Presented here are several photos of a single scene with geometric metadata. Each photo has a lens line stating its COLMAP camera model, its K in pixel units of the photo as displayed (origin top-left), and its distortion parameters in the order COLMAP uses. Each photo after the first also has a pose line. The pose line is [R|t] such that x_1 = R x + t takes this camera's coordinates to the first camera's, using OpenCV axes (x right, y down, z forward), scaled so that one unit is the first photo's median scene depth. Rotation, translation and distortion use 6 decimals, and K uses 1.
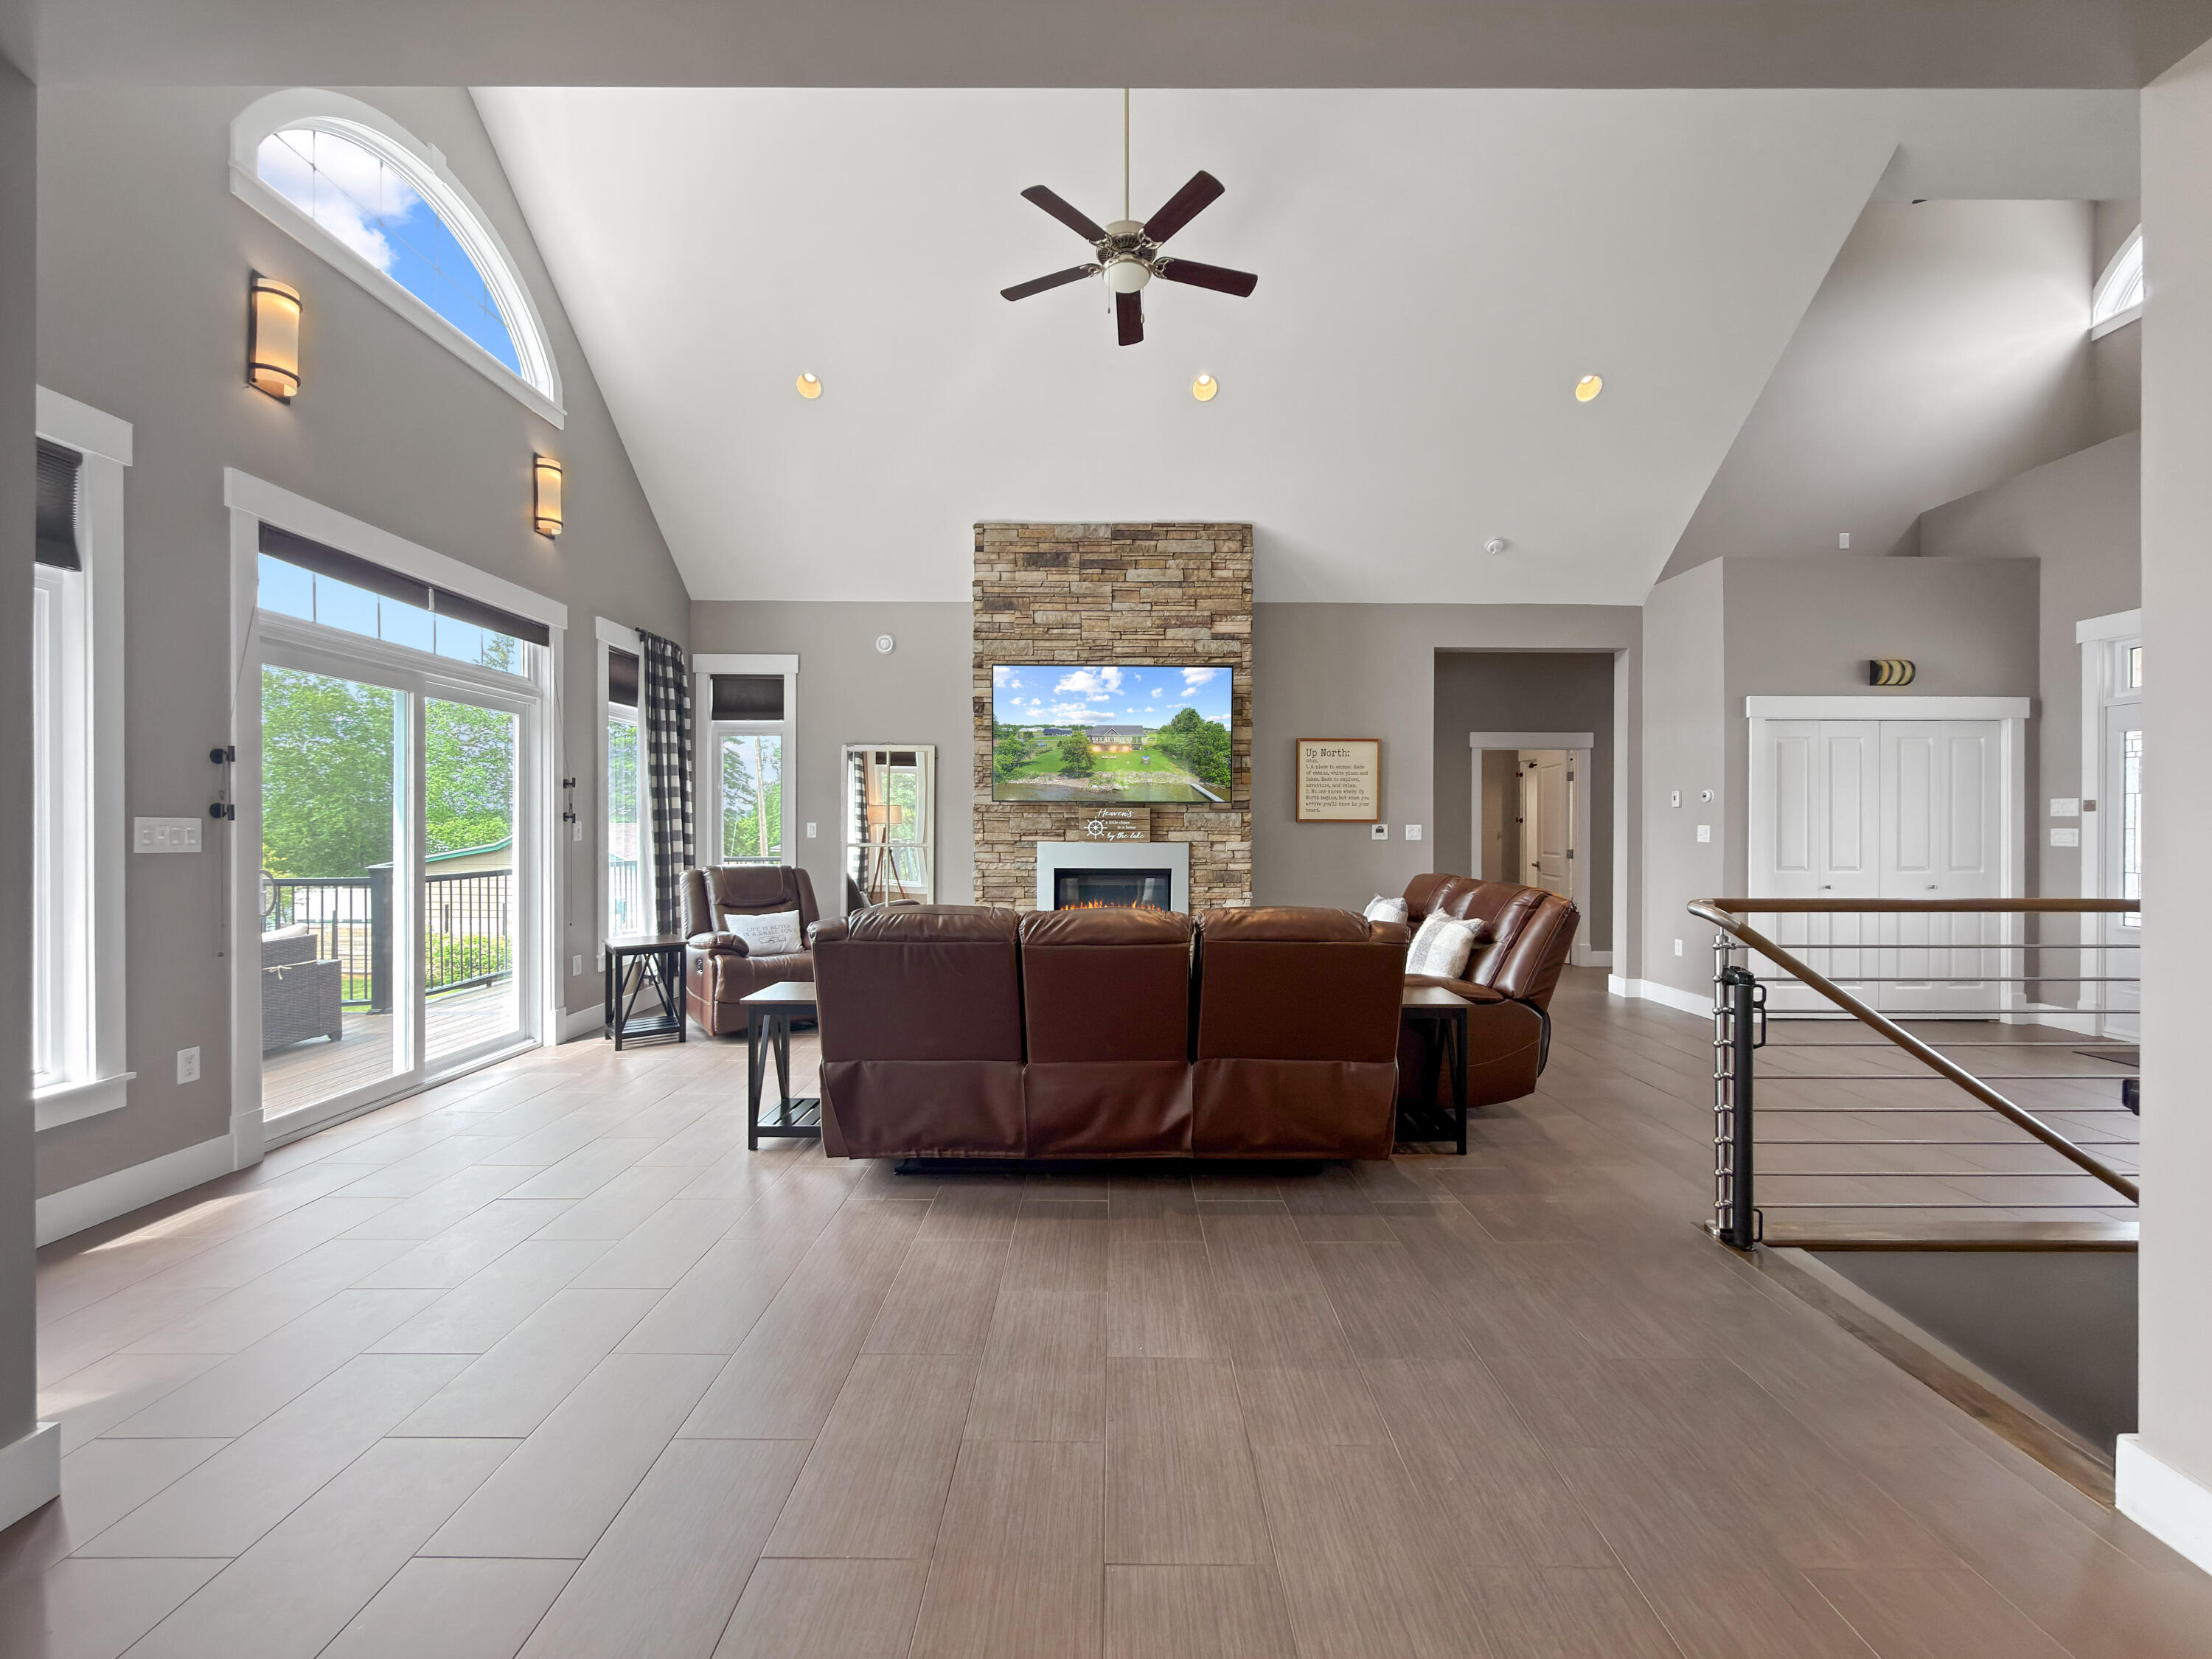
lens RADIAL K [[880.8, 0, 1104.8], [0, 880.8, 824.8], [0, 0, 1]] dist [-0.002996, -0.000419]
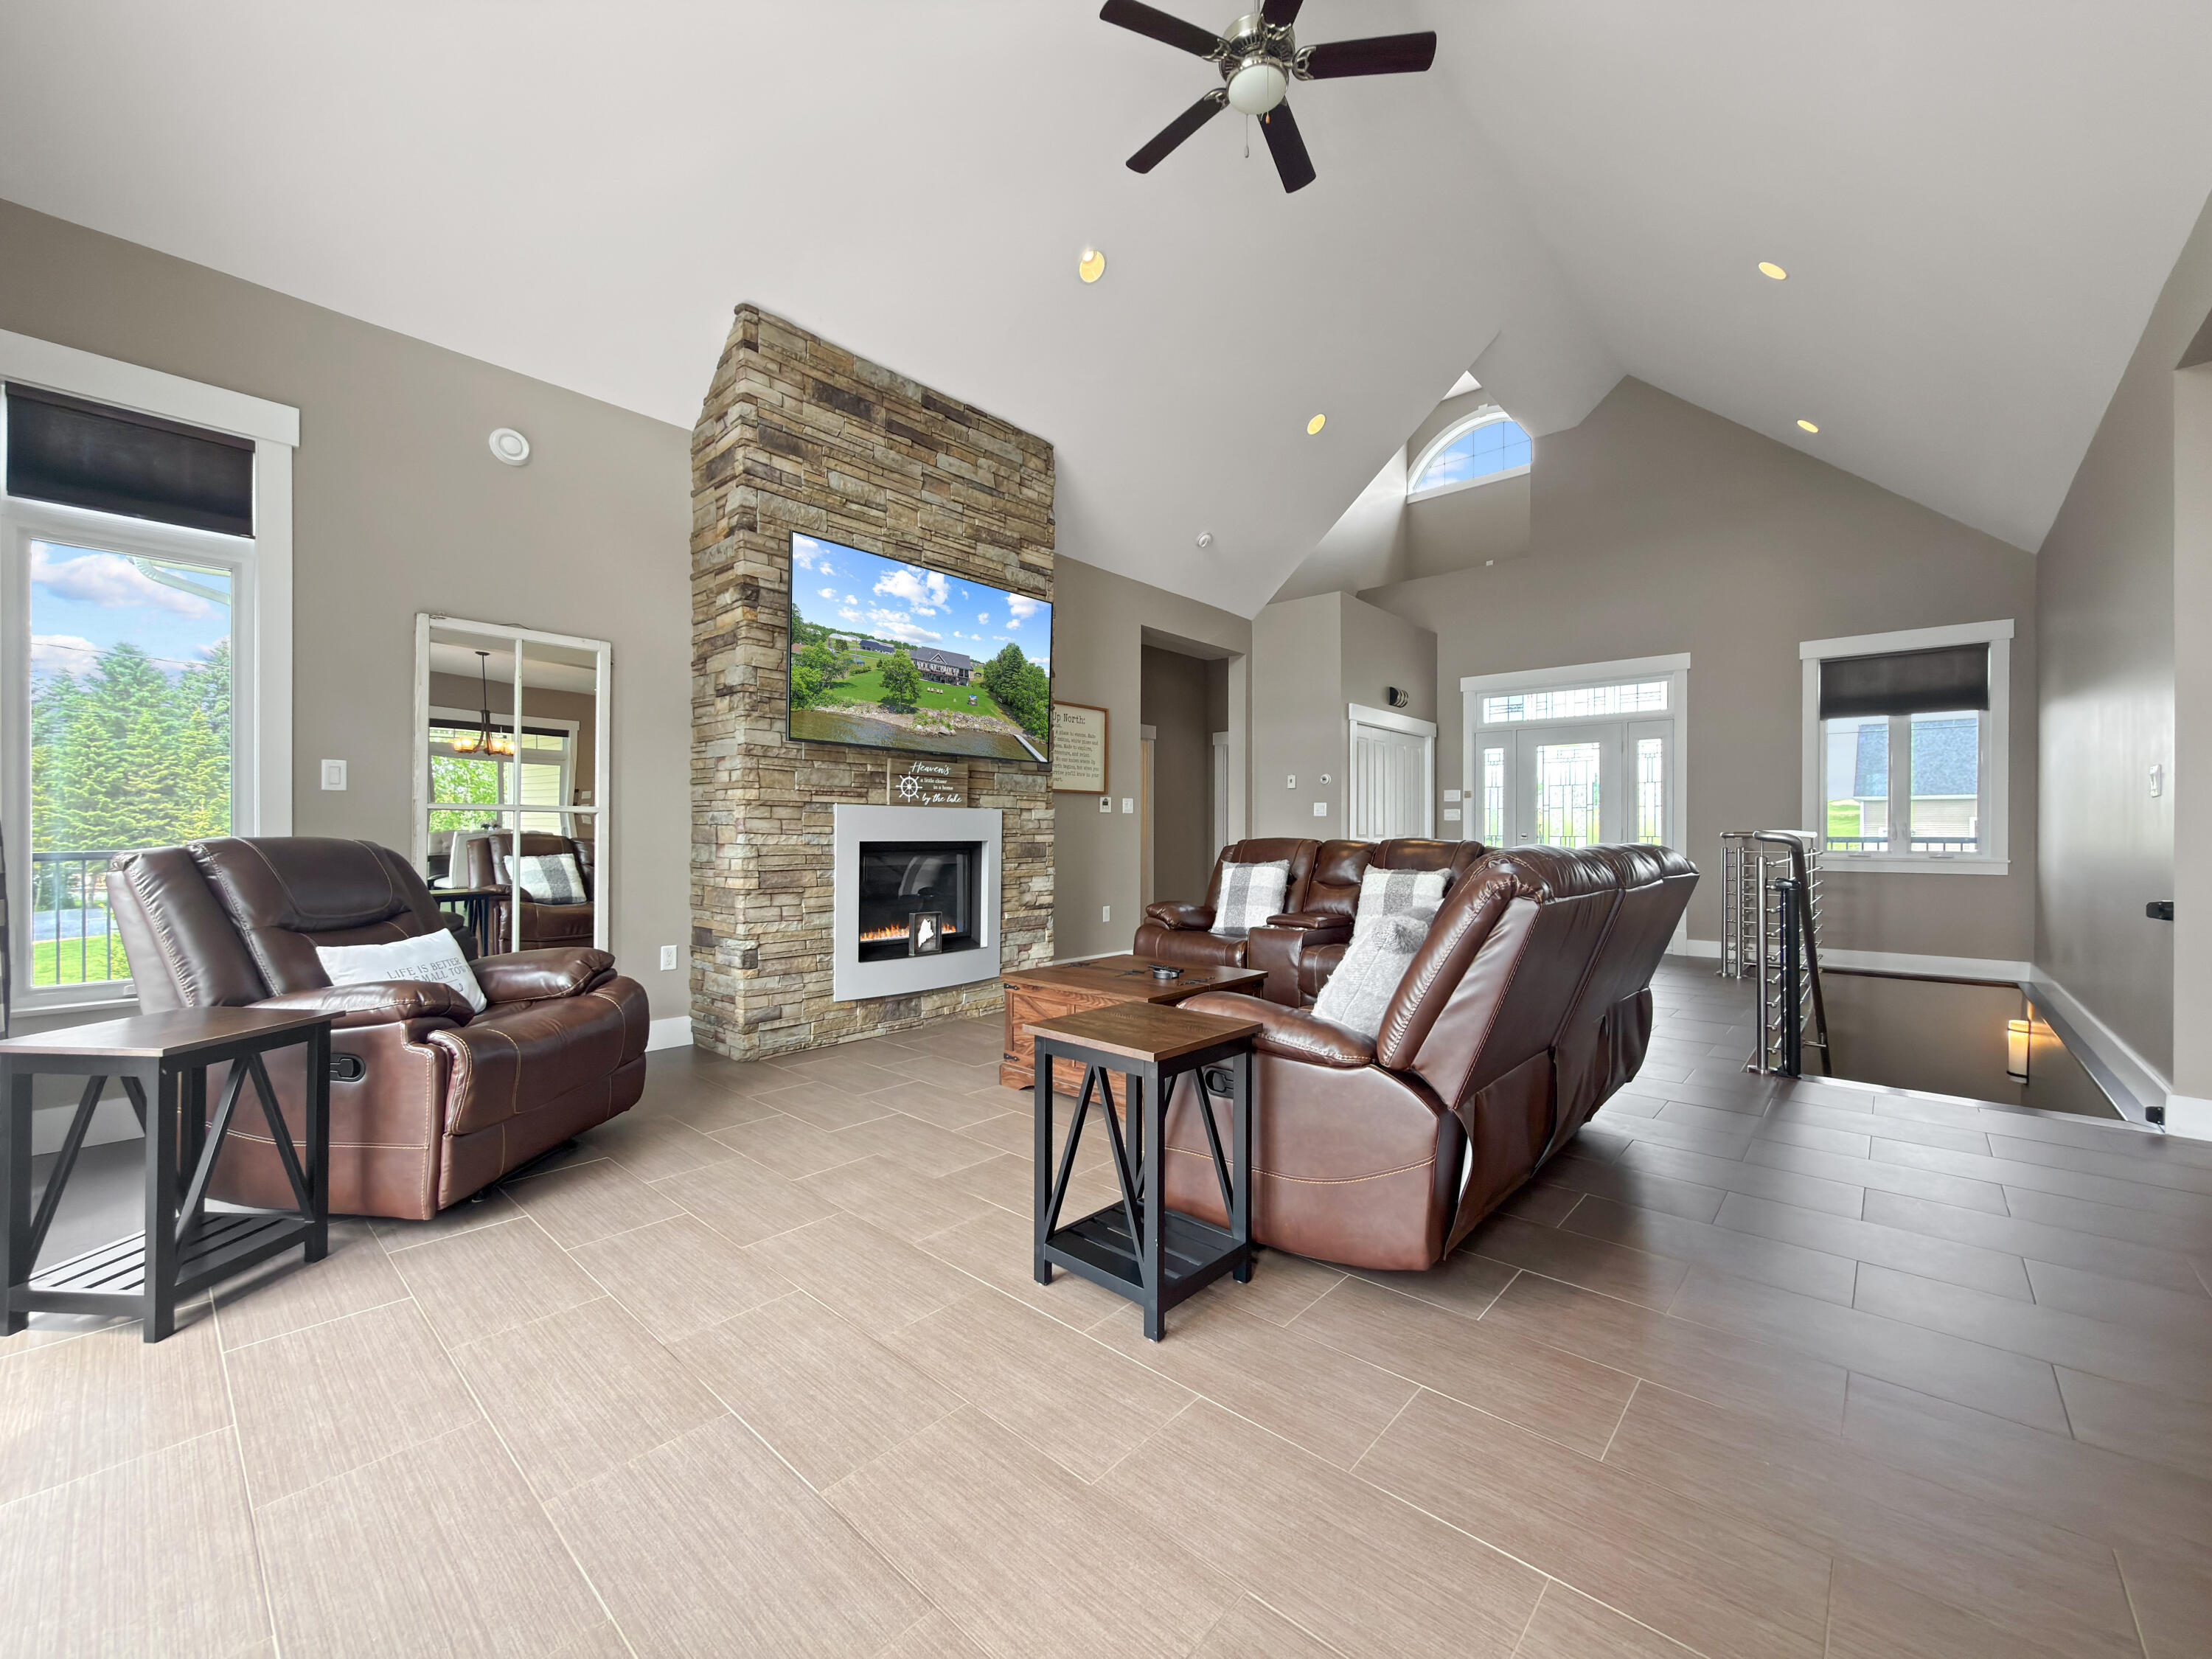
lens RADIAL K [[880.8, 0, 1105.6], [0, 880.8, 826.1], [0, 0, 1]] dist [-0.002996, -0.000419]
pose [[0.662579, 0.005490, 0.748972, -0.461737], [0.002000, 0.999957, -0.009099, 0.045004], [-0.748989, 0.007527, 0.662539, 0.392406]]
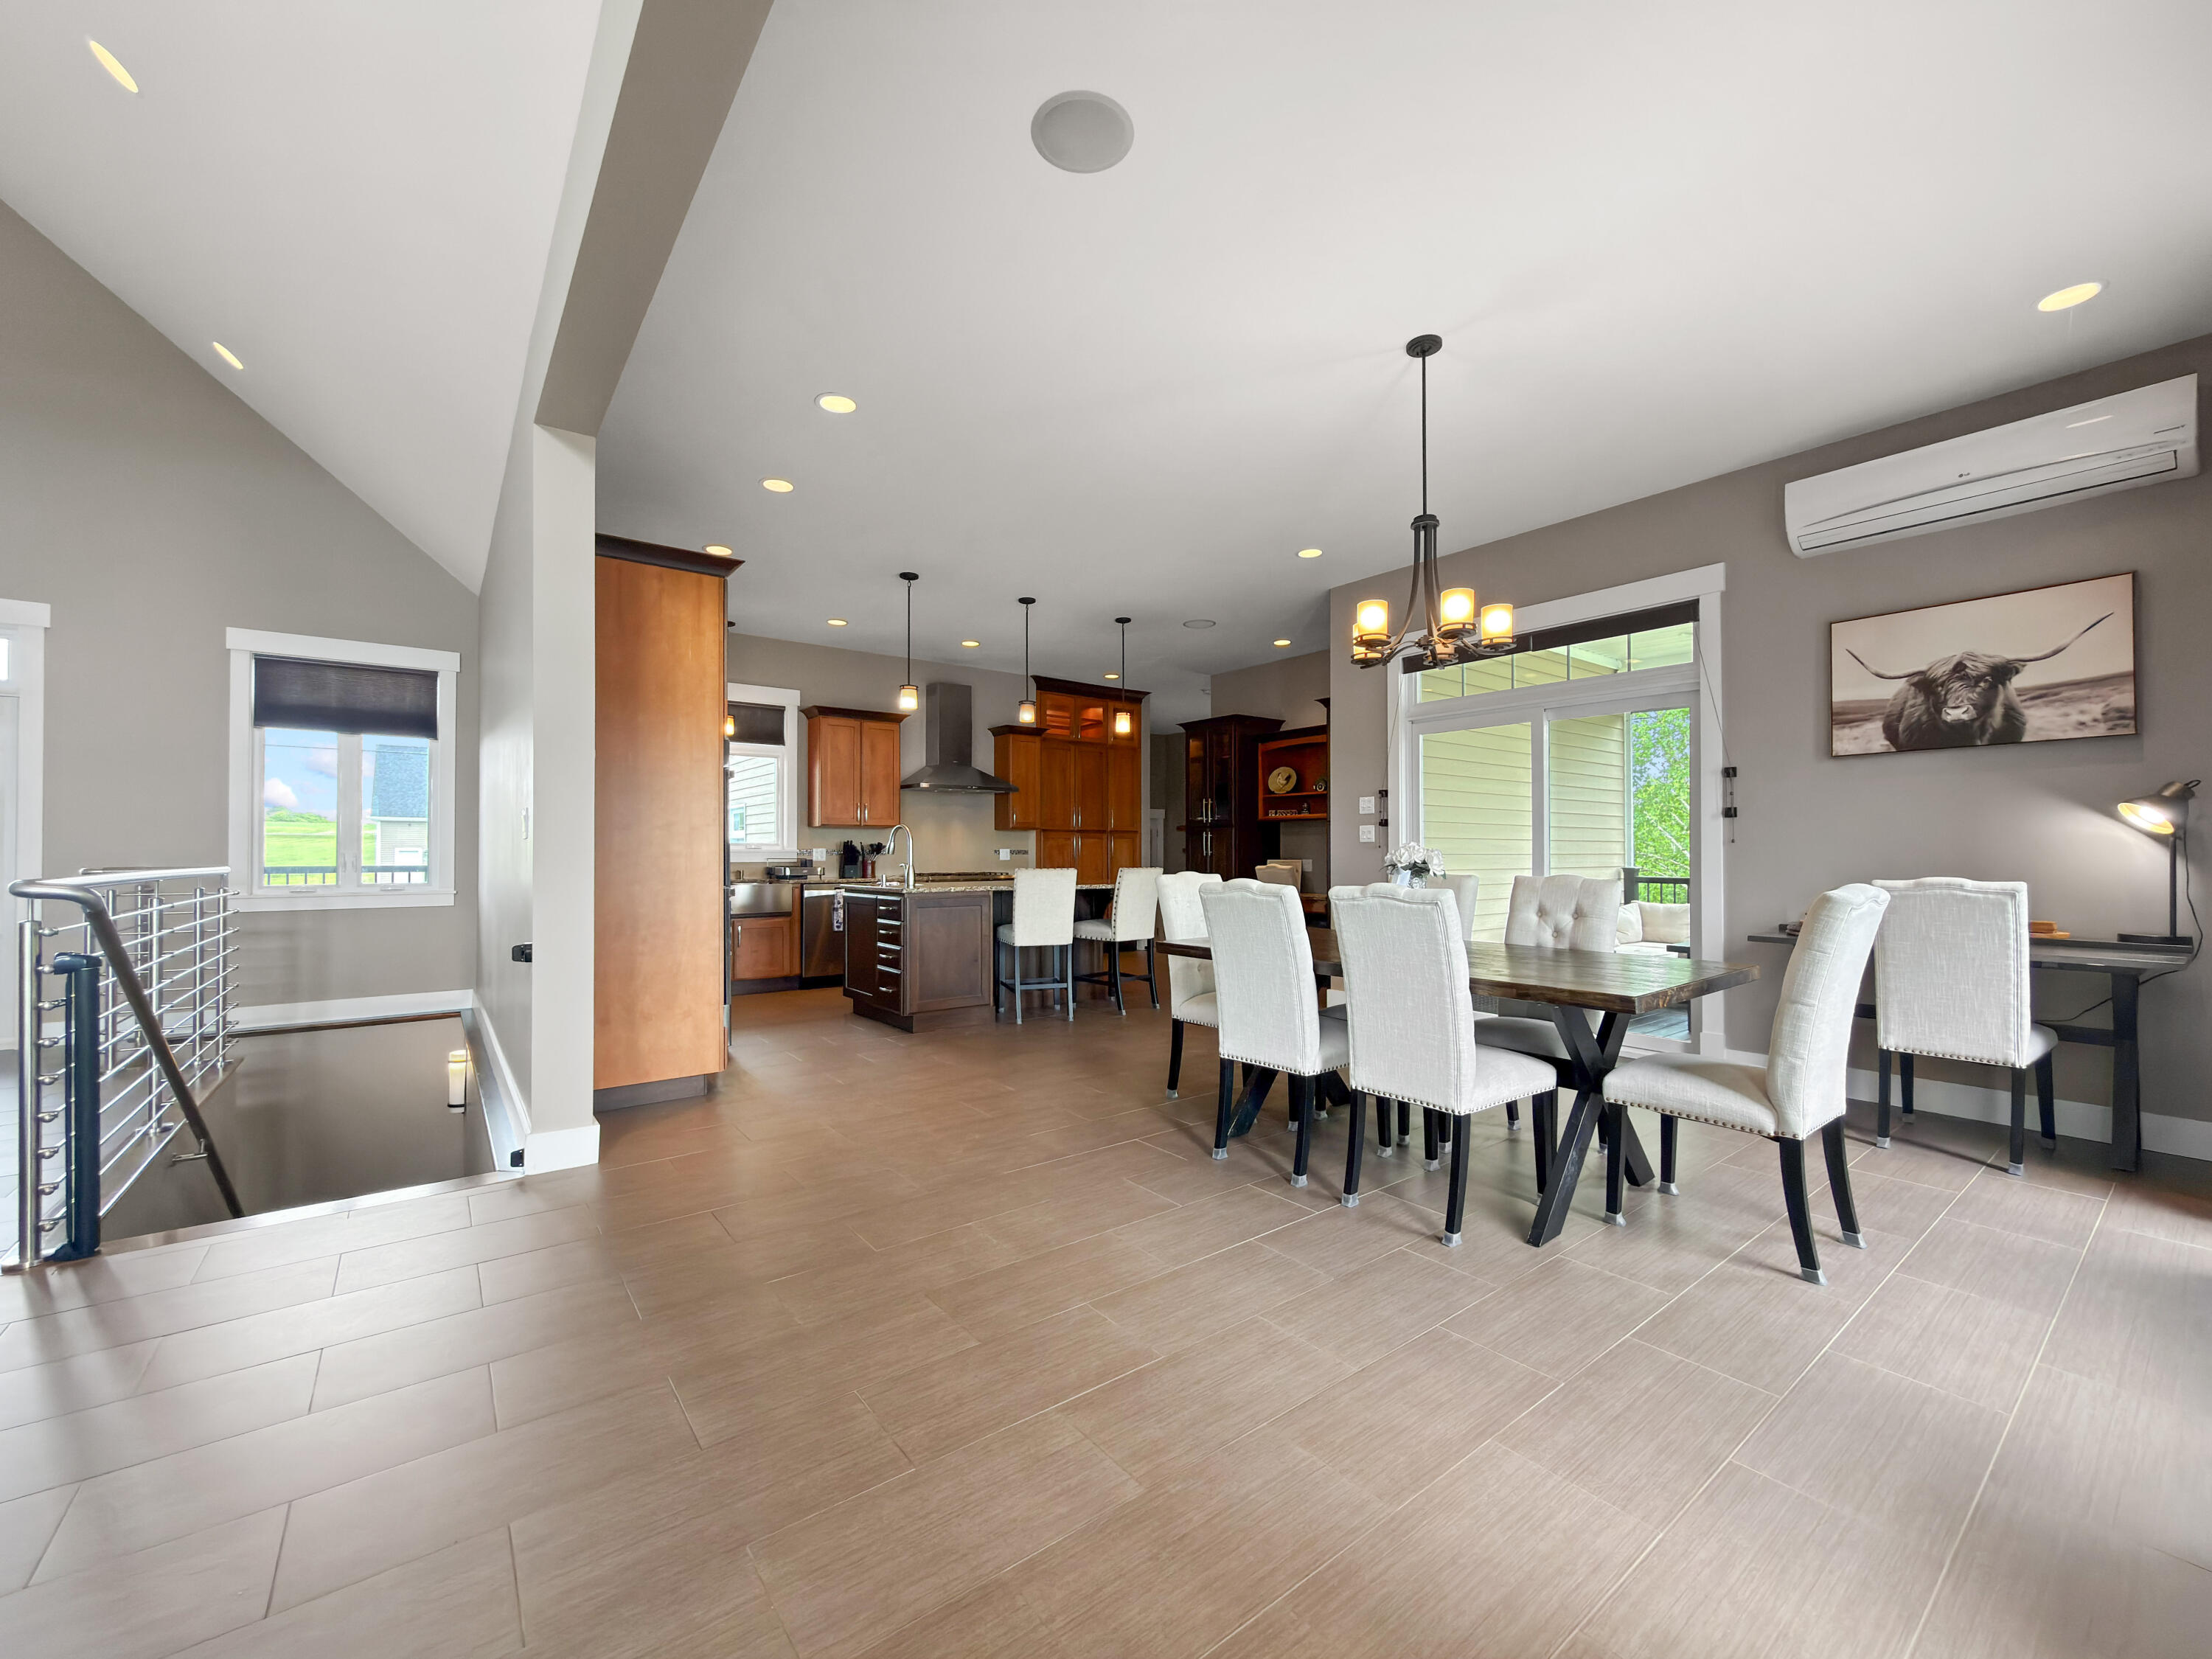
lens RADIAL K [[880.8, 0, 1114.7], [0, 880.8, 849.1], [0, 0, 1]] dist [-0.002996, -0.000419]
pose [[-0.626622, 0.002305, 0.779320, -0.293561], [0.005463, 0.999984, 0.001434, 0.031535], [-0.779304, 0.005156, -0.626625, 0.324544]]
